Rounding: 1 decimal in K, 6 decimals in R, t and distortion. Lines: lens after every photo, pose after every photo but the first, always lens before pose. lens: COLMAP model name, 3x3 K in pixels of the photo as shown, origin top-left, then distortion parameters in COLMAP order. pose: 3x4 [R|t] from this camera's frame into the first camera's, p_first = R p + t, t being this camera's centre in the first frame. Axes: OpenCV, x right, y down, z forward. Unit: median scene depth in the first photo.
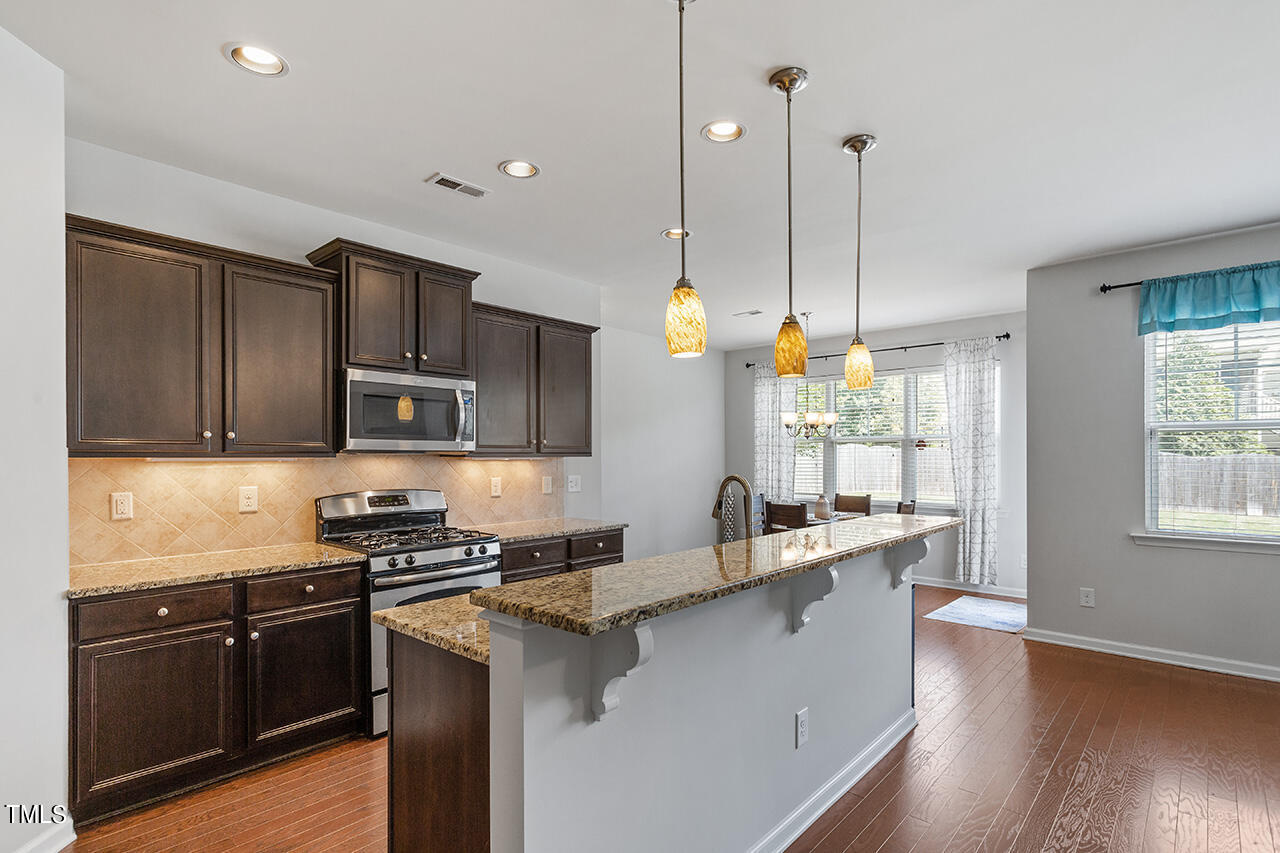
lens RADIAL K [[627.6, 0, 640.5], [0, 627.6, 451.1], [0, 0, 1]] dist [-0.001376, -0.000142]
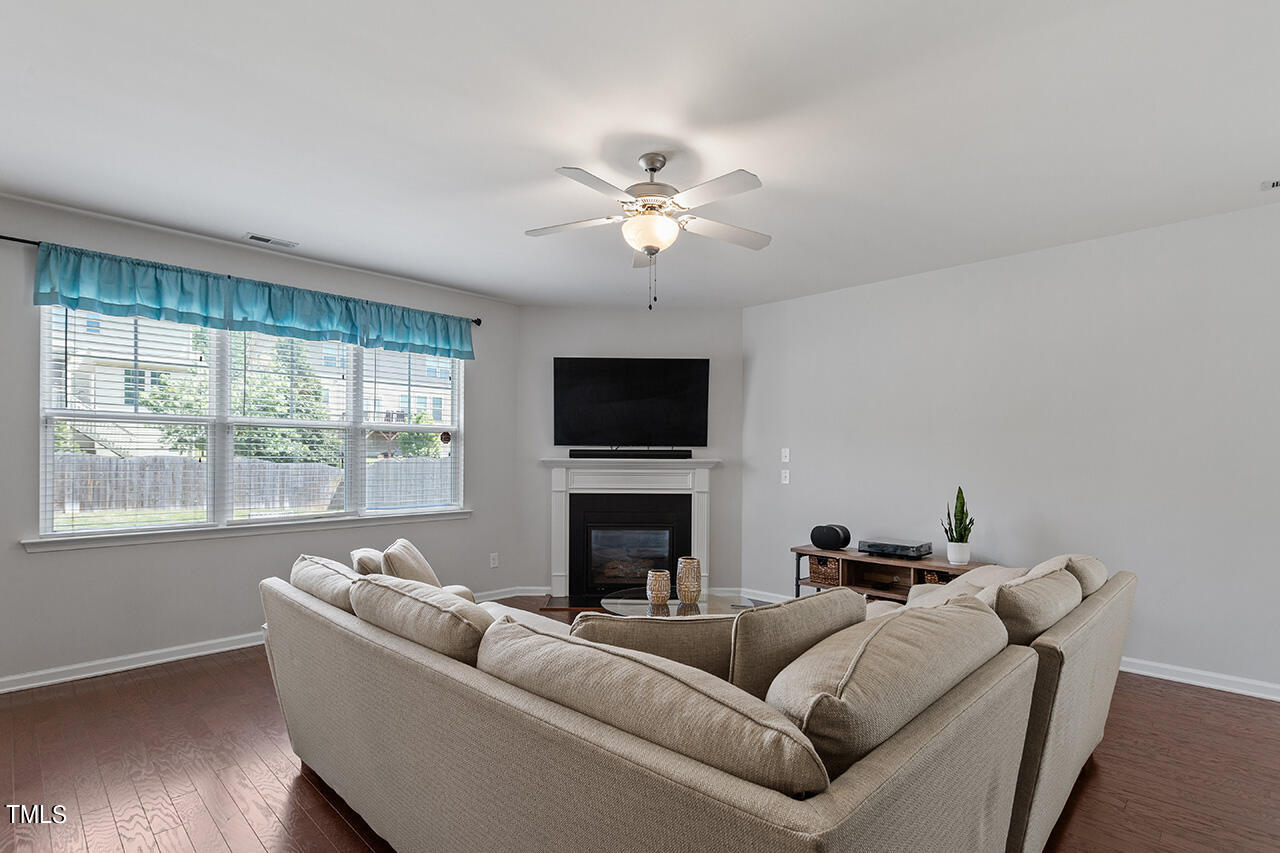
lens RADIAL K [[622.9, 0, 637.2], [0, 622.9, 457.0], [0, 0, 1]] dist [0.001055, 0.000627]
pose [[0.046527, 0.002082, 0.998915, -0.005983], [-0.011066, 0.999938, -0.001569, 0.013626], [-0.998856, -0.010981, 0.046547, 0.156455]]
